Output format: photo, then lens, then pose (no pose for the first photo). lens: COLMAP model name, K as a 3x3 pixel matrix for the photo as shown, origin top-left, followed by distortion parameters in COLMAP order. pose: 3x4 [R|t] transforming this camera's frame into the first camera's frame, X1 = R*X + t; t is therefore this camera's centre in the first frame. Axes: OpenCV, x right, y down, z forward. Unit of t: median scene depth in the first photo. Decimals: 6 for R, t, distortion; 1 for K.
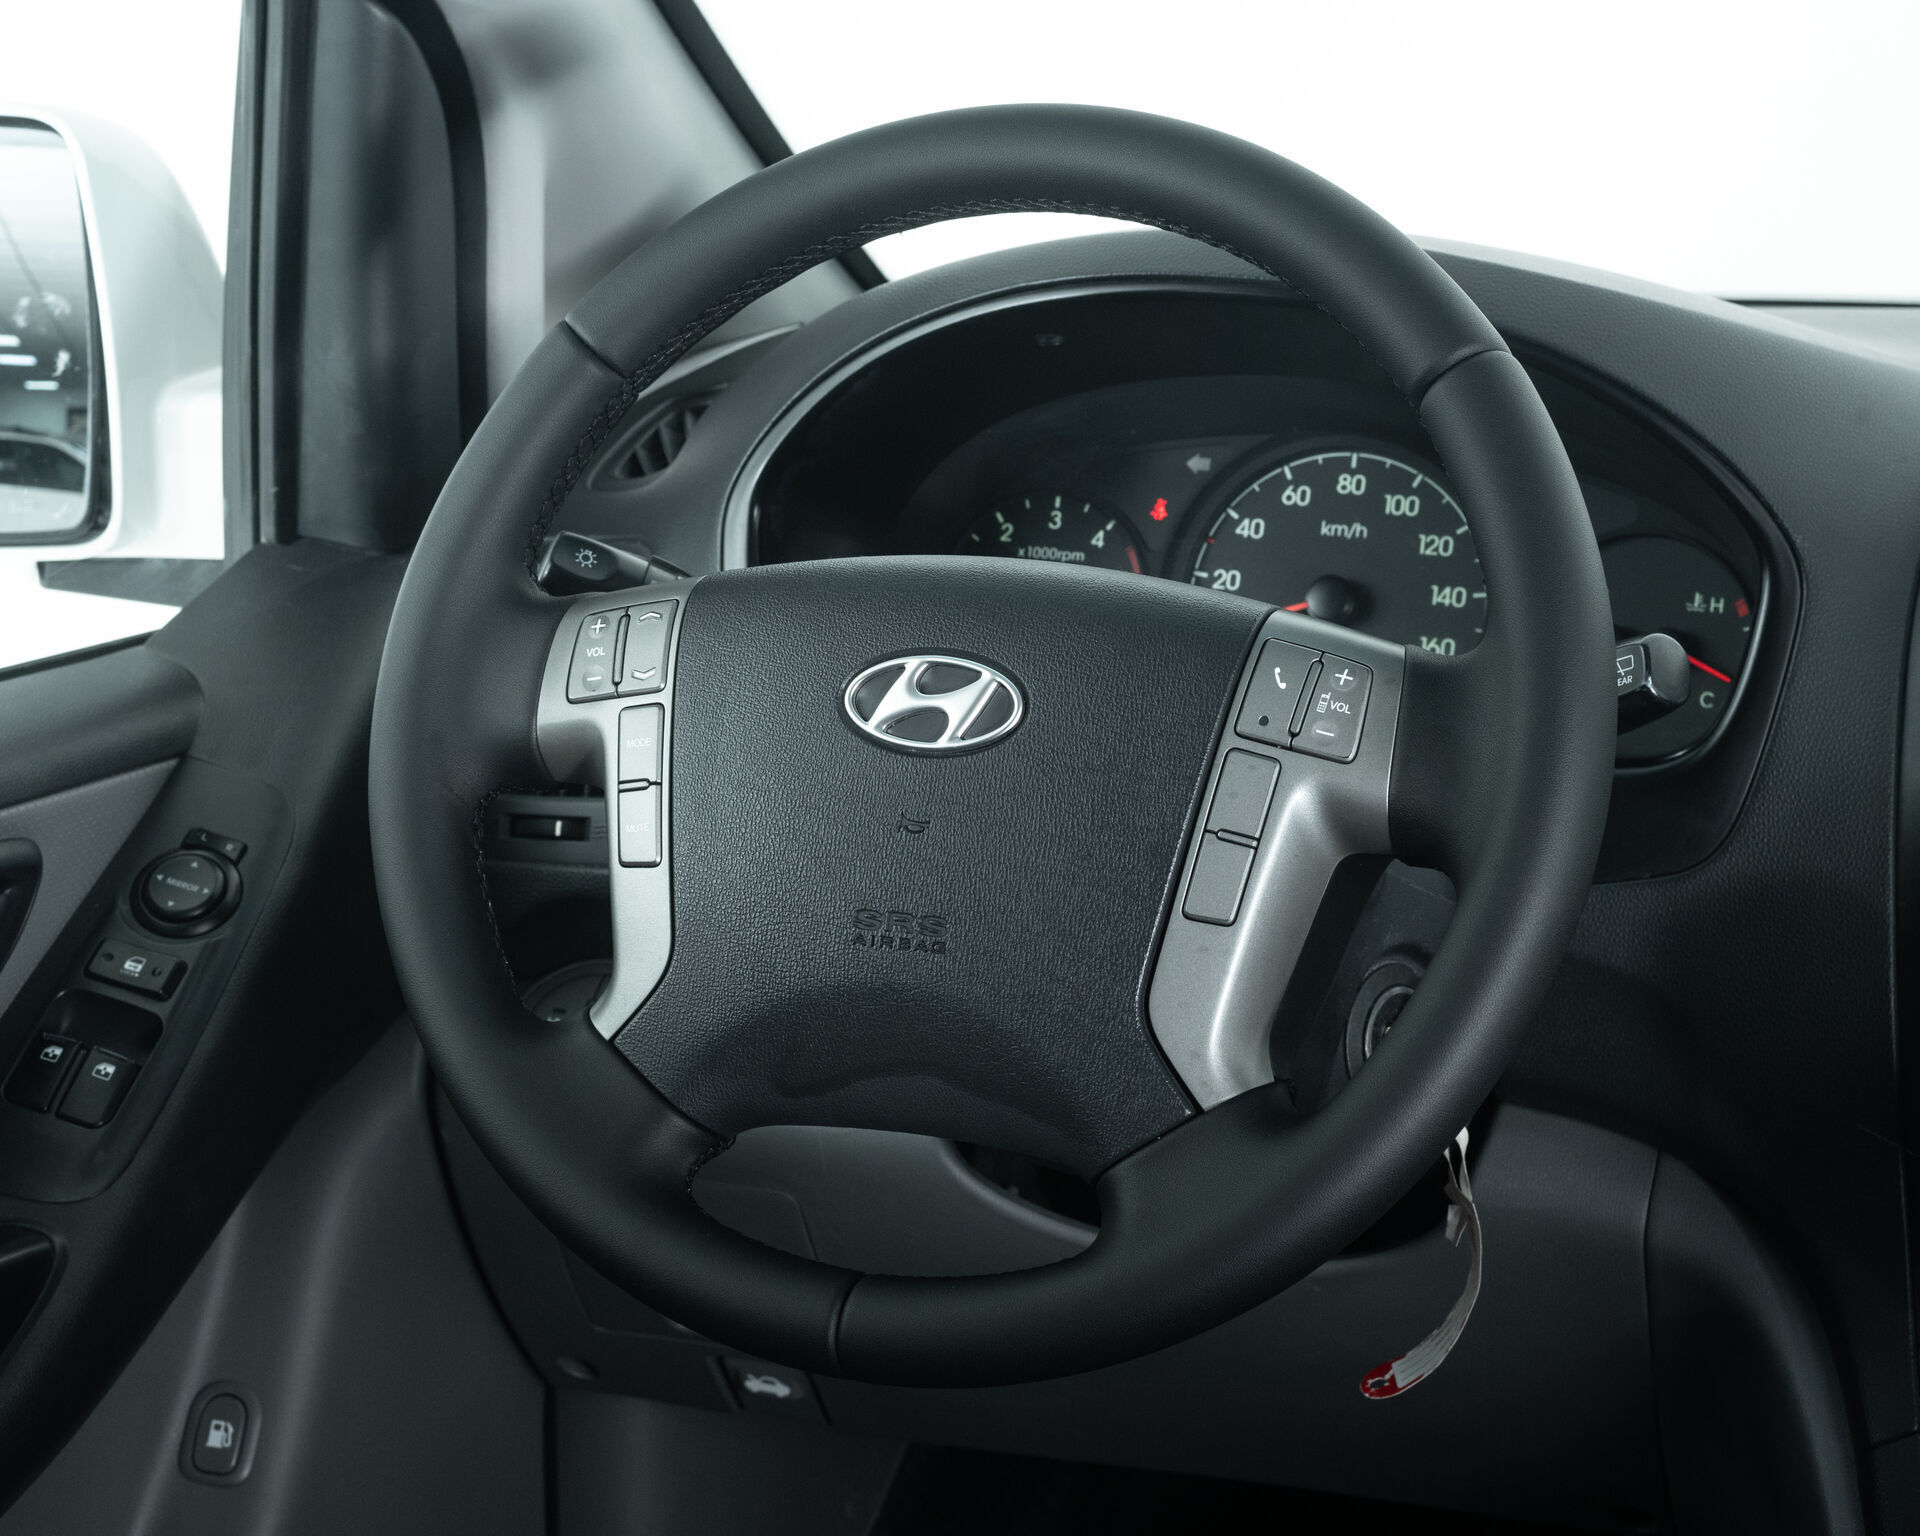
lens RADIAL K [[3471.8, 0, 960.0], [0, 3471.8, 768.0], [0, 0, 1]] dist [-0.130859, 0.151608]
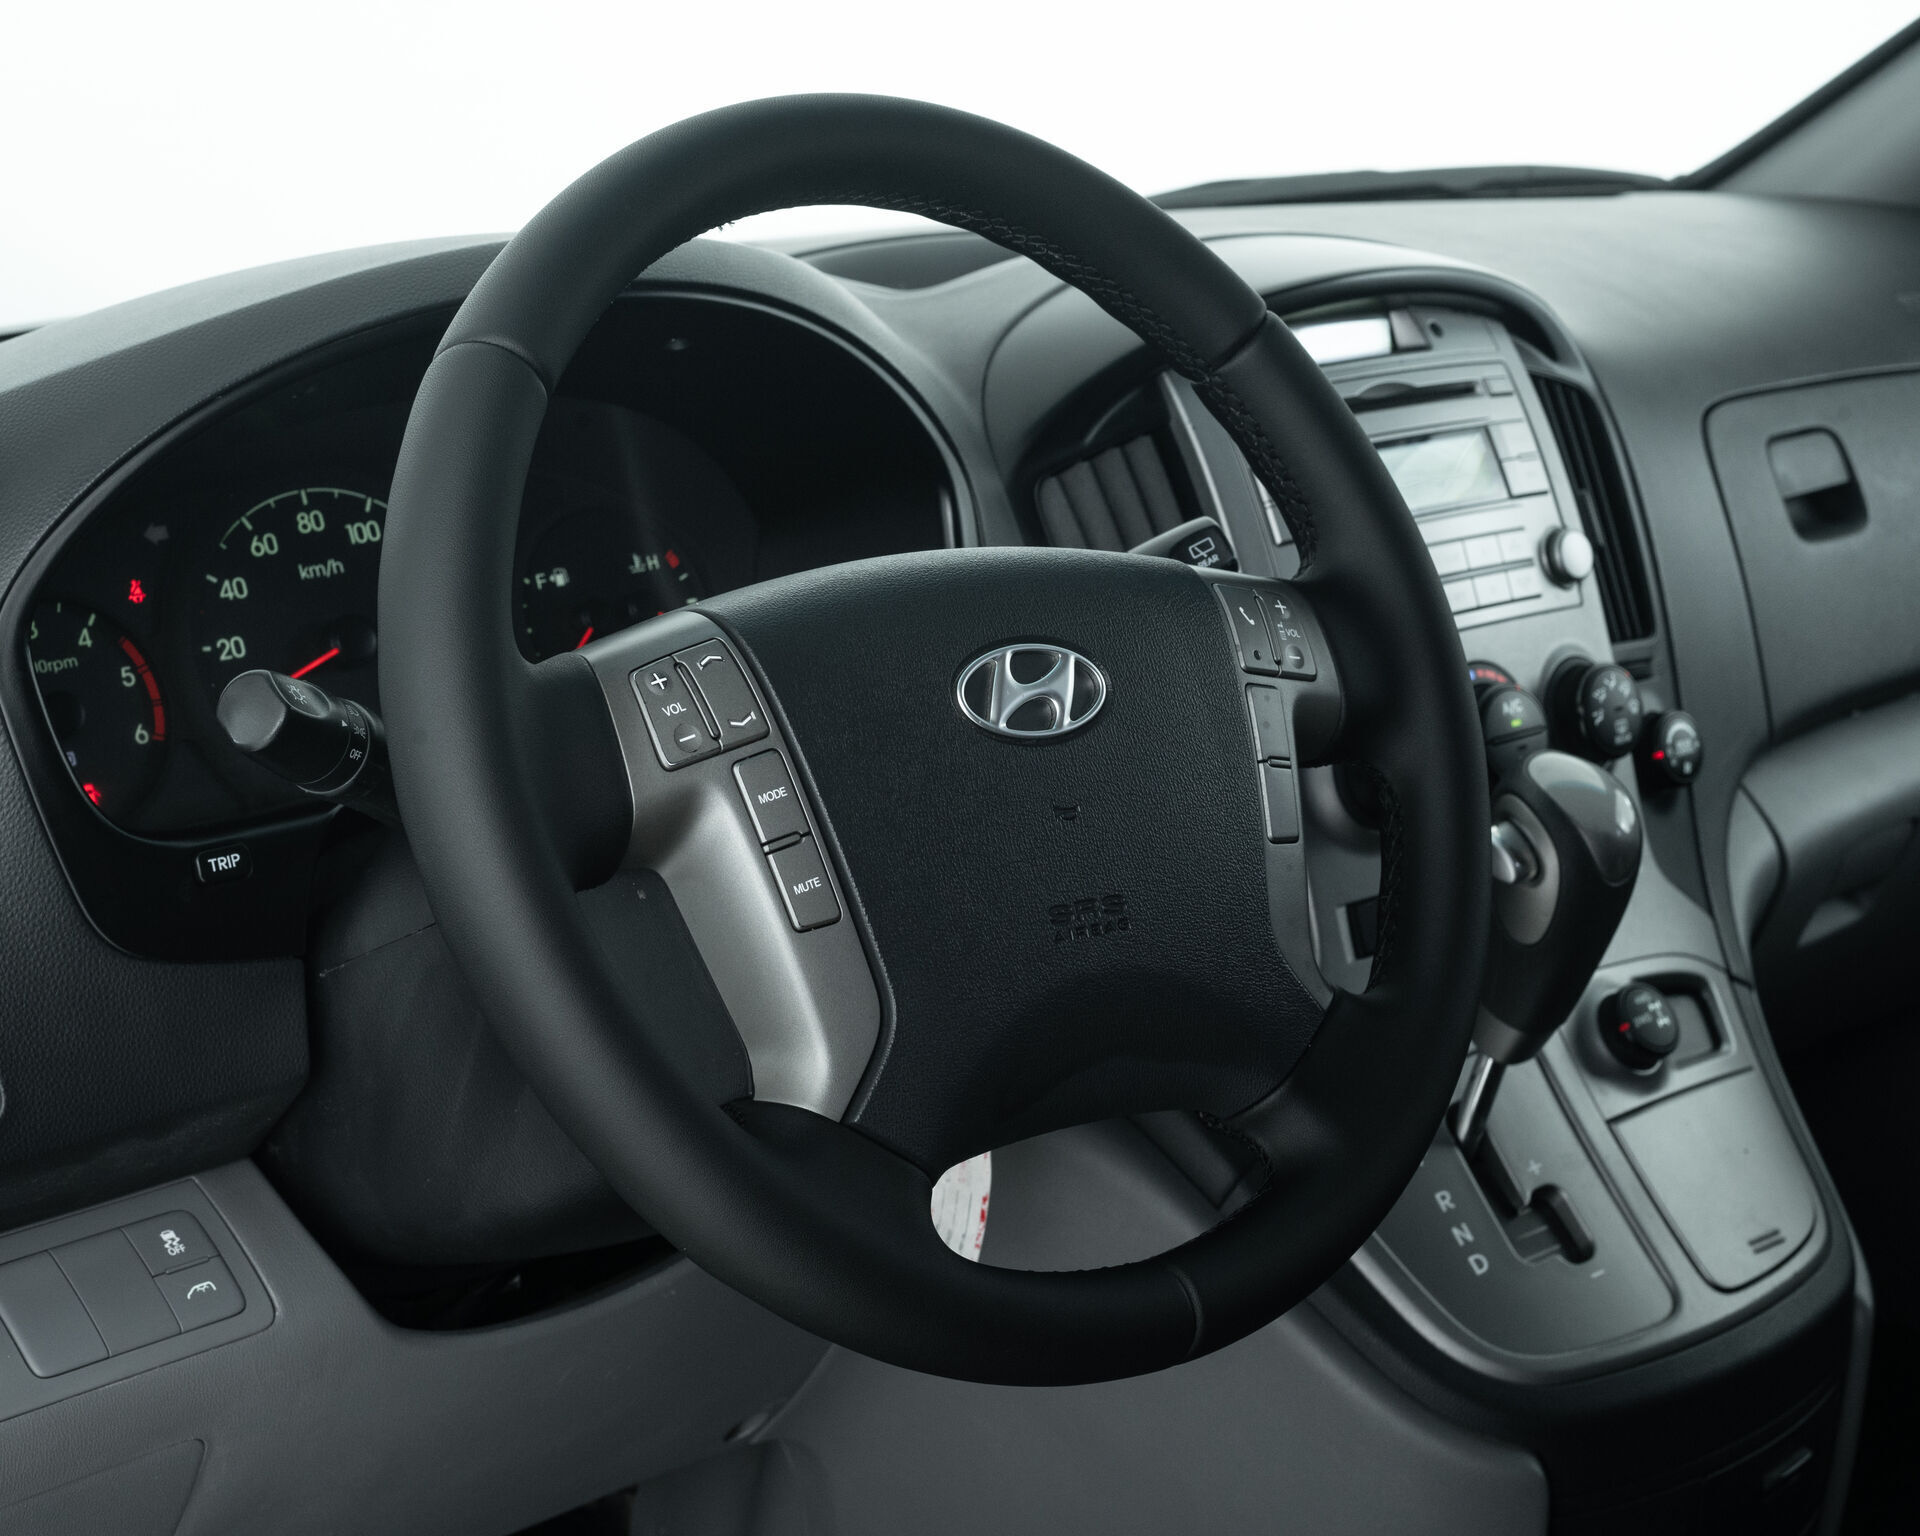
lens RADIAL K [[3471.8, 0, 960.0], [0, 3471.8, 768.0], [0, 0, 1]] dist [-0.130859, 0.151608]
pose [[0.420100, -0.221798, 0.879956, -0.718488], [0.238813, 0.962513, 0.128595, -0.104814], [-0.875491, 0.156122, 0.457320, 0.460461]]
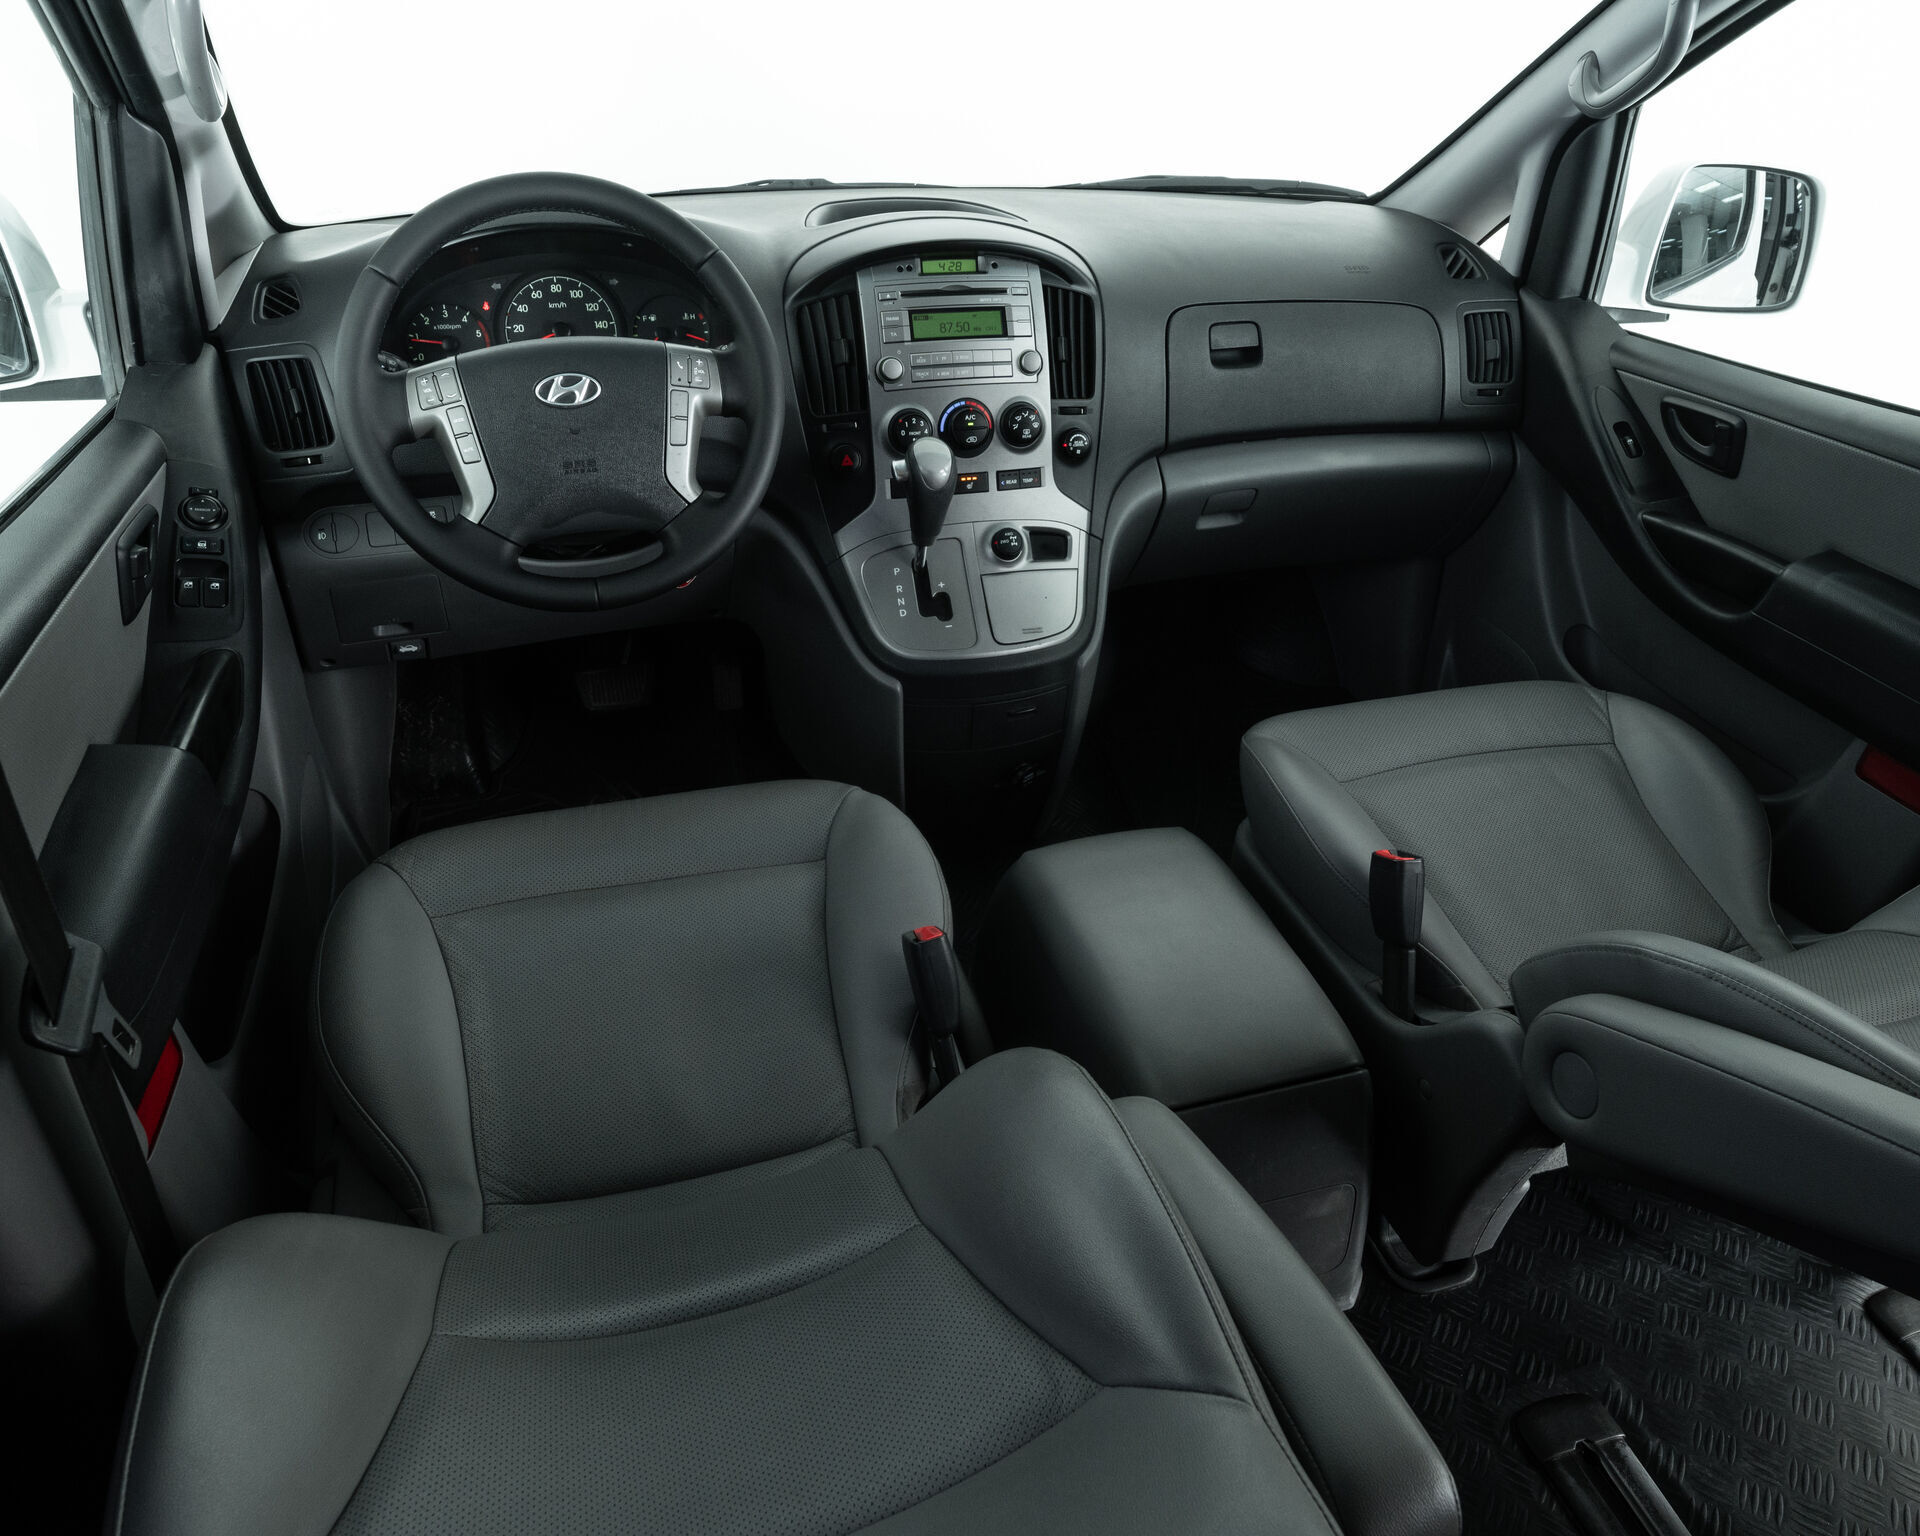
lens RADIAL K [[1347.0, 0, 974.5], [0, 1347.0, 762.6], [0, 0, 1]] dist [-0.026666, 0.002073]
pose [[0.761446, -0.313730, 0.567250, -0.409882], [0.124157, 0.929463, 0.347396, -0.064316], [-0.636227, -0.194095, 0.746688, -0.137622]]
